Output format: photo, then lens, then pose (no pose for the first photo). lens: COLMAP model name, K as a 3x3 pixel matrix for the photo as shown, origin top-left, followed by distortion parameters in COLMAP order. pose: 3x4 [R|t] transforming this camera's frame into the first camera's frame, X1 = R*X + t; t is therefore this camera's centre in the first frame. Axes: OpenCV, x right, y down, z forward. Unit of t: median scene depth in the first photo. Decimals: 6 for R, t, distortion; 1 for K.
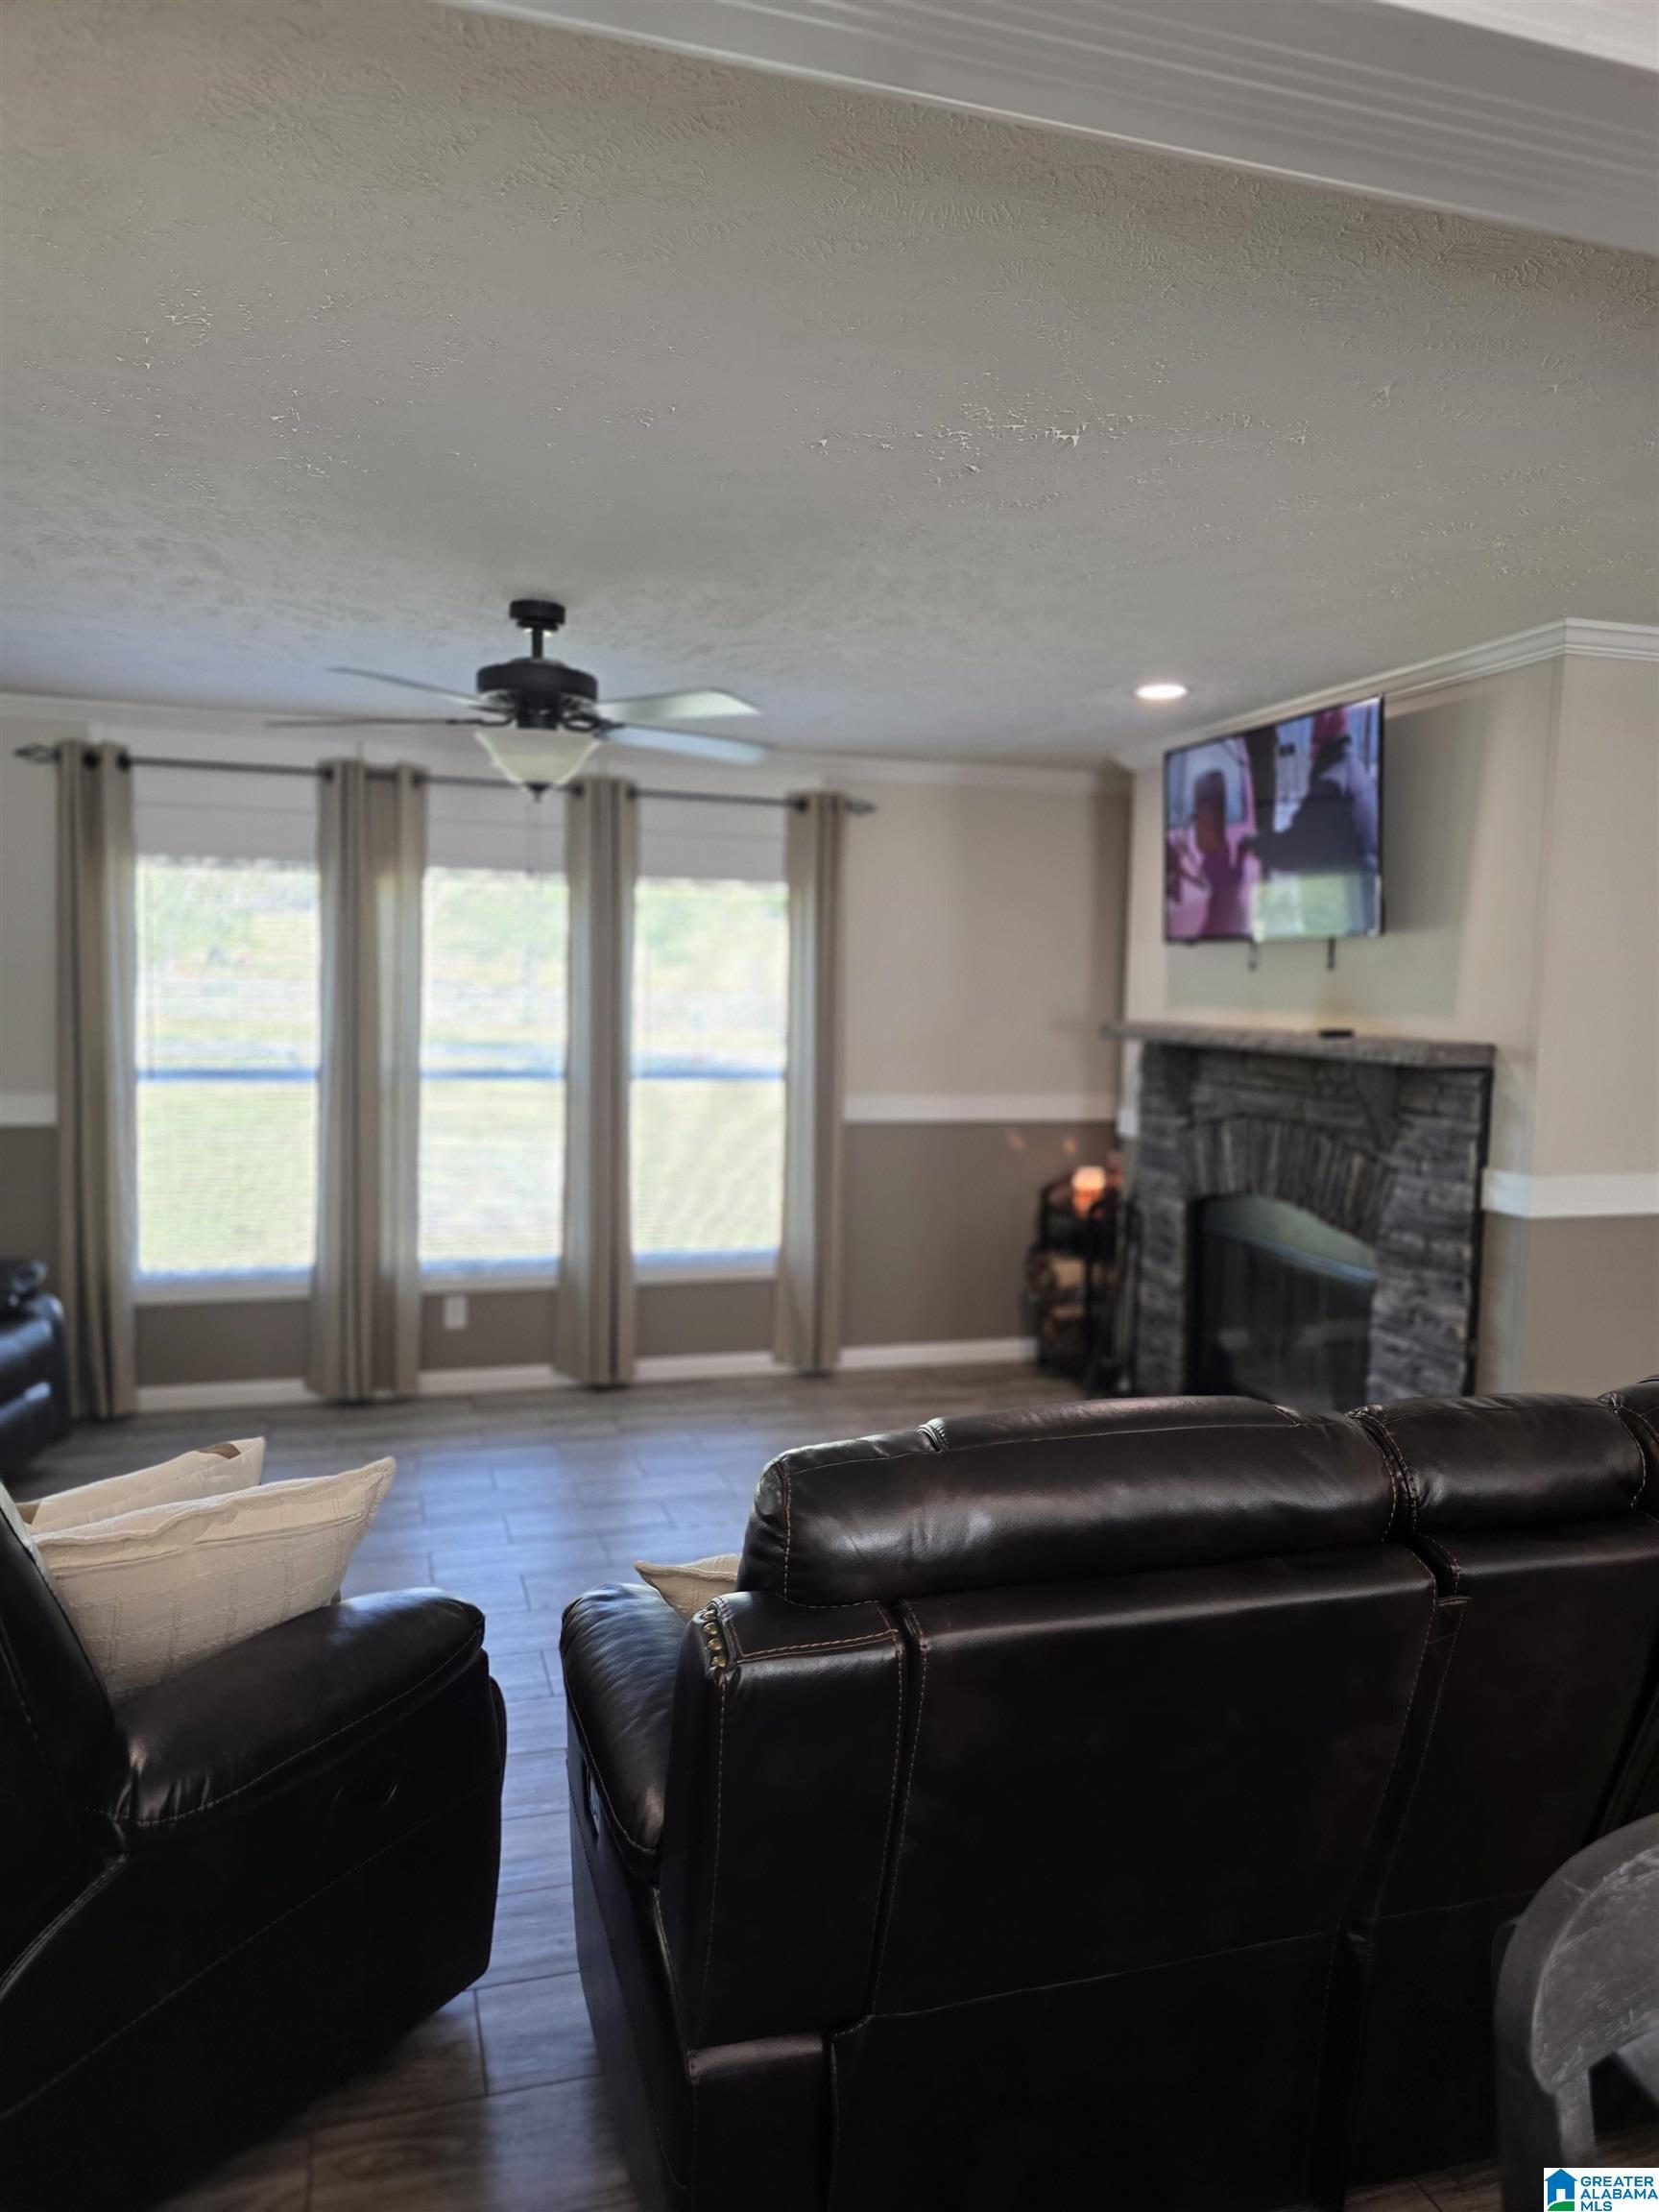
lens RADIAL K [[1480.9, 0, 823.7], [0, 1480.9, 1113.5], [0, 0, 1]] dist [0.052388, -0.039318]
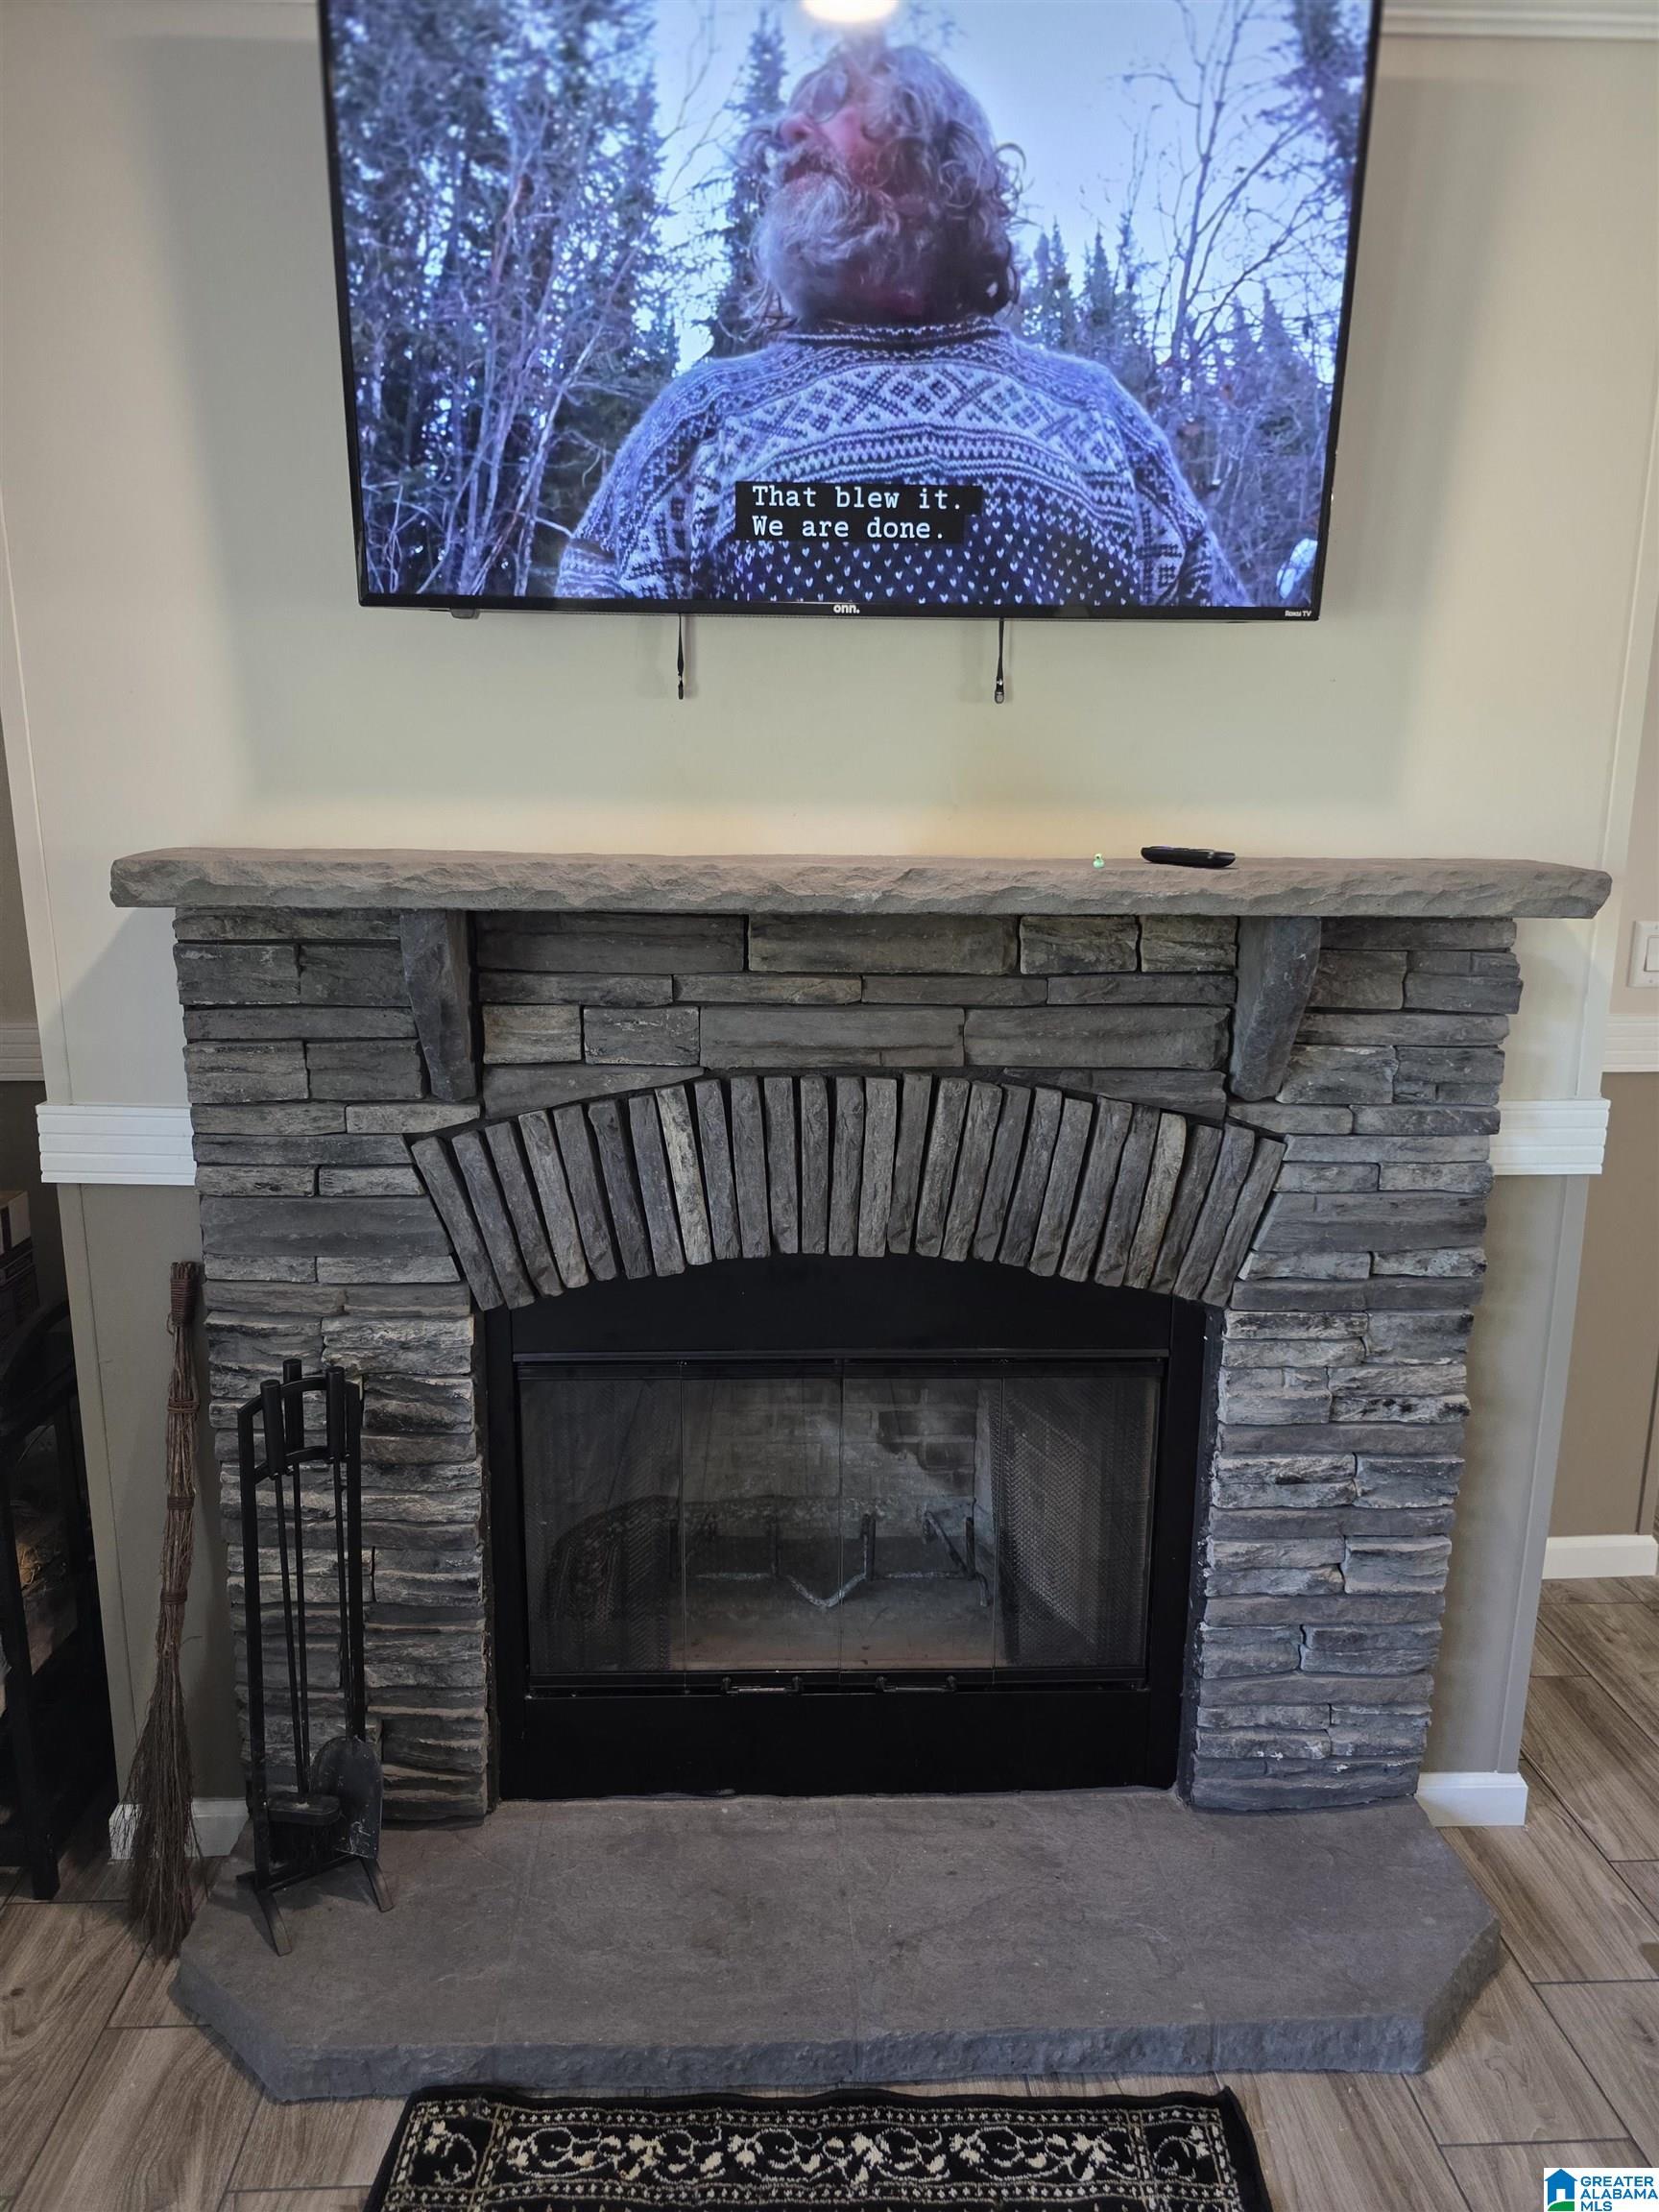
lens RADIAL K [[1480.9, 0, 784.1], [0, 1480.9, 1120.4], [0, 0, 1]] dist [0.052388, -0.039318]
pose [[0.255940, -0.225836, 0.939943, -0.115547], [0.081632, 0.973905, 0.211768, -0.087541], [-0.963240, 0.022530, 0.267697, 1.100120]]
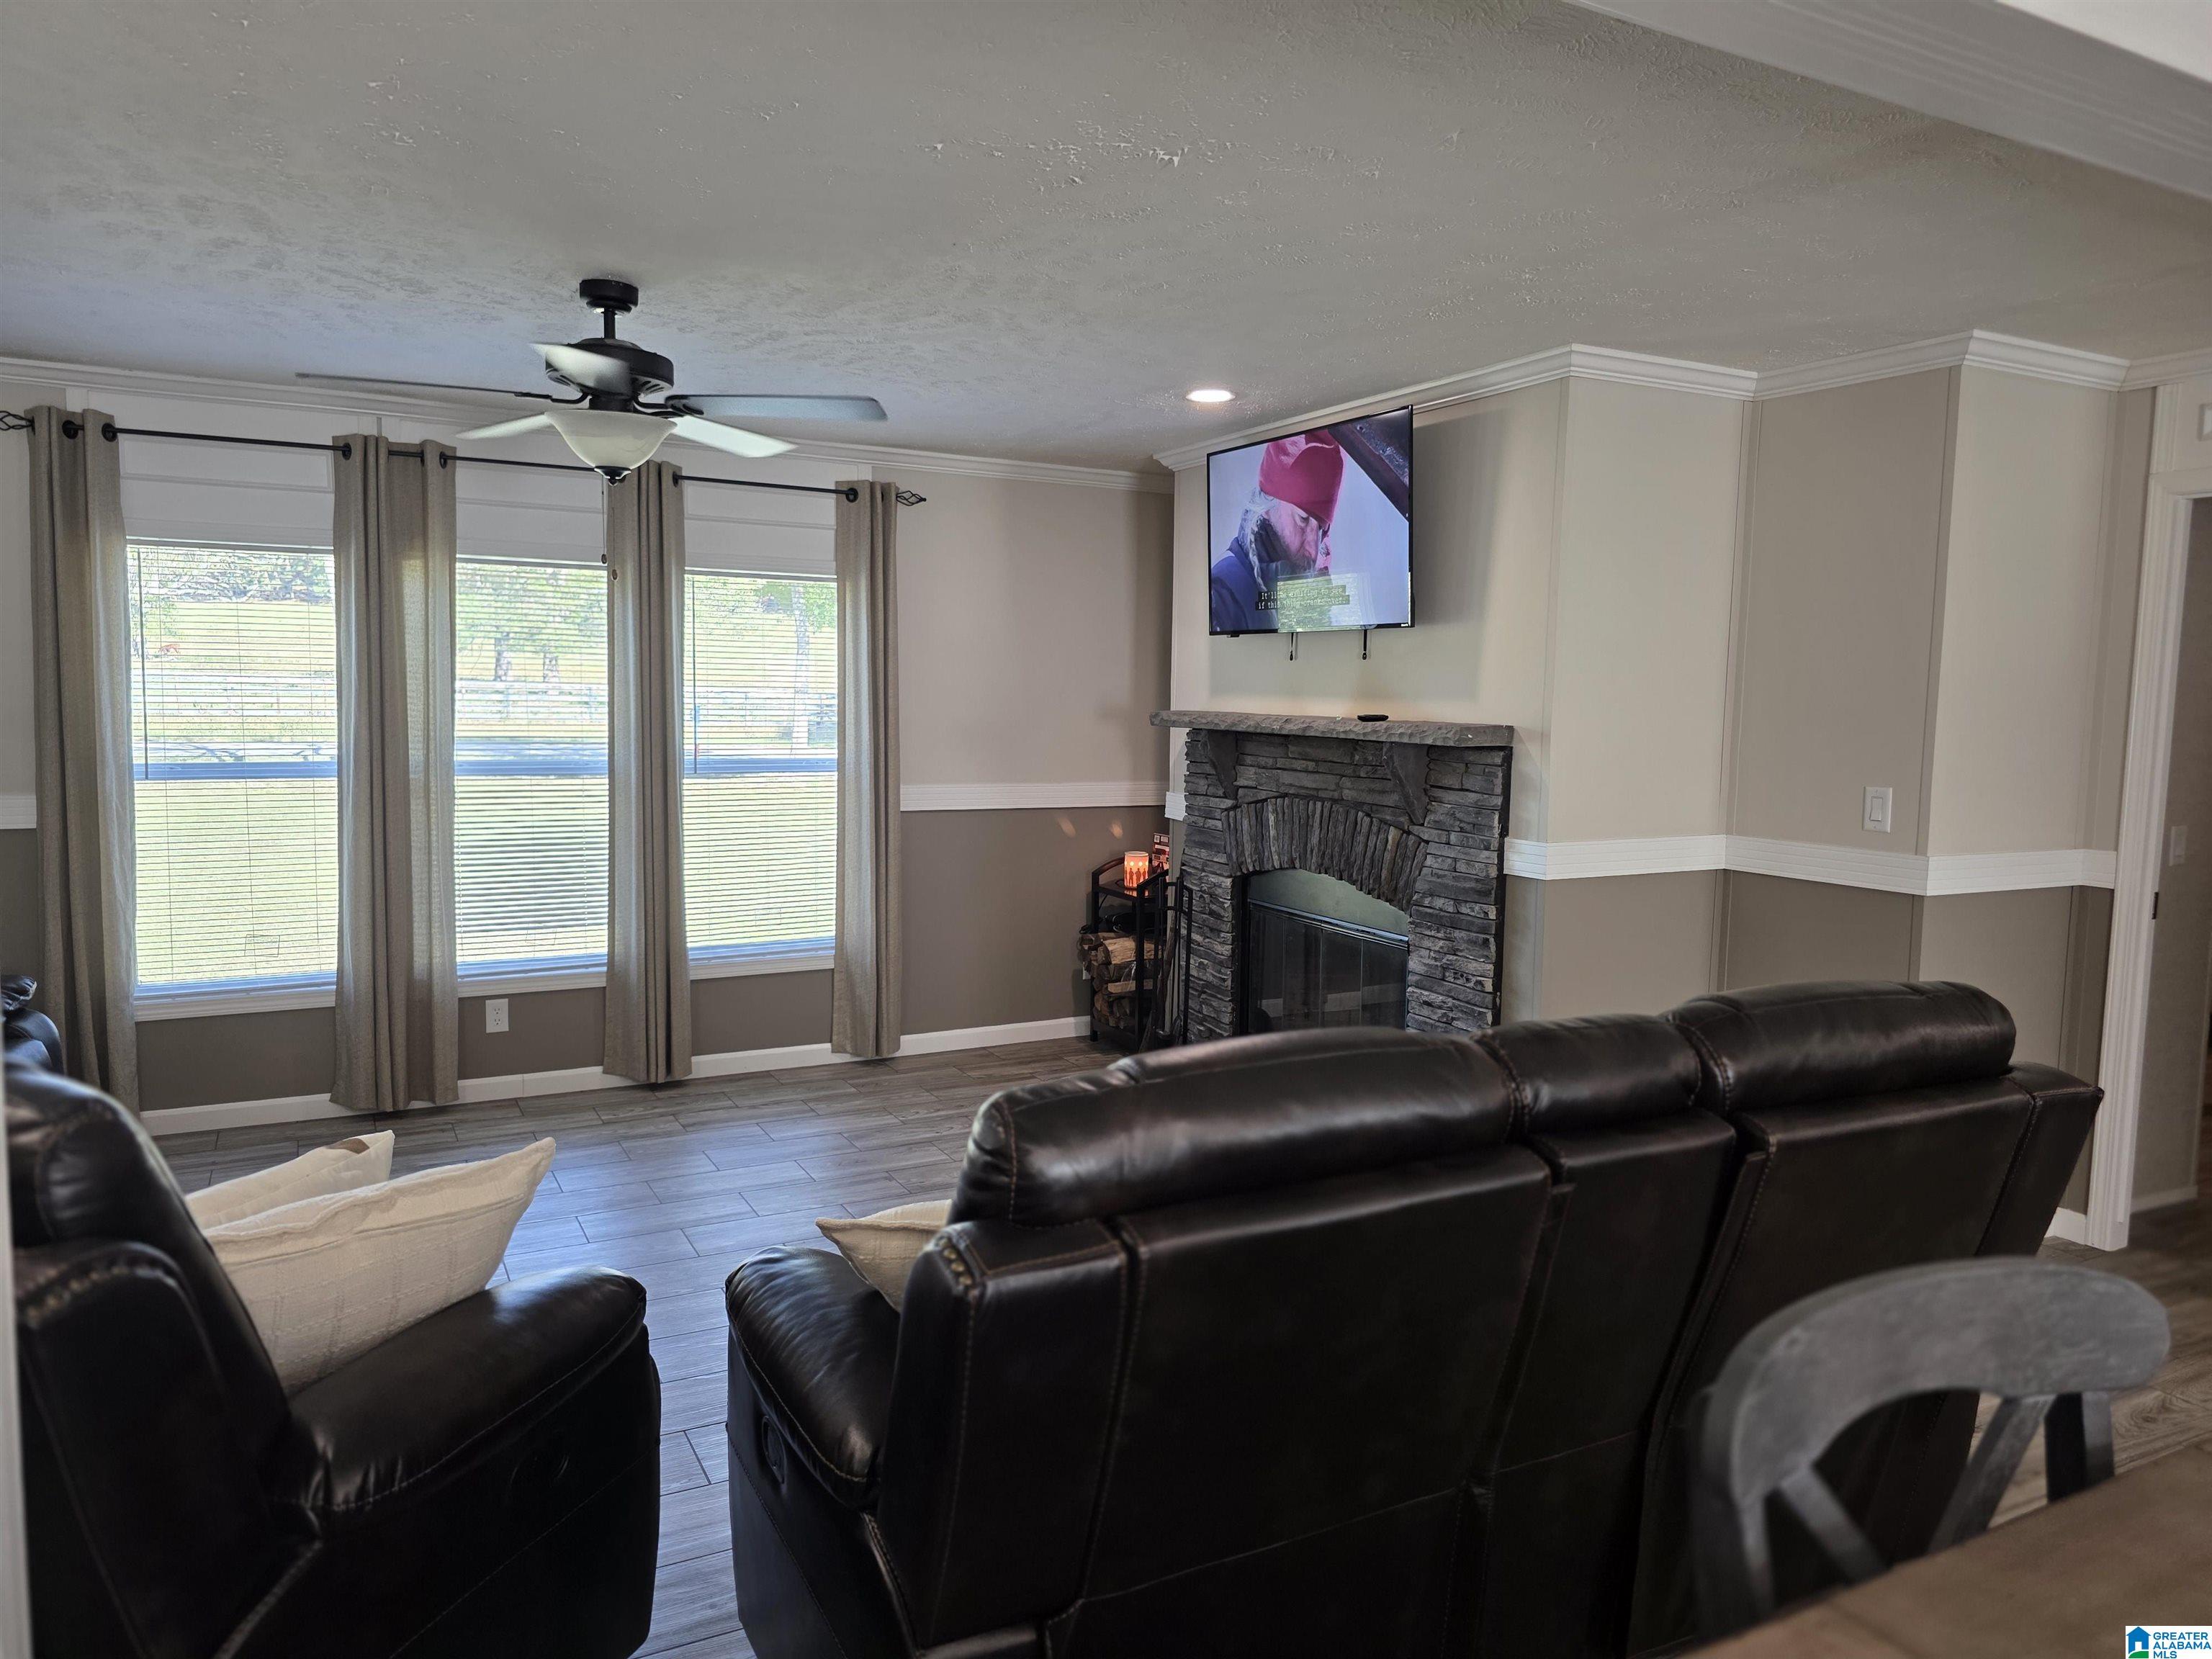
lens RADIAL K [[1480.9, 0, 1108.3], [0, 1480.9, 822.4], [0, 0, 1]] dist [0.052388, -0.039318]
pose [[0.981889, -0.020927, 0.188297, -0.055869], [0.019071, 0.999750, 0.011659, 0.007224], [-0.188494, -0.007857, 0.982043, -0.030091]]
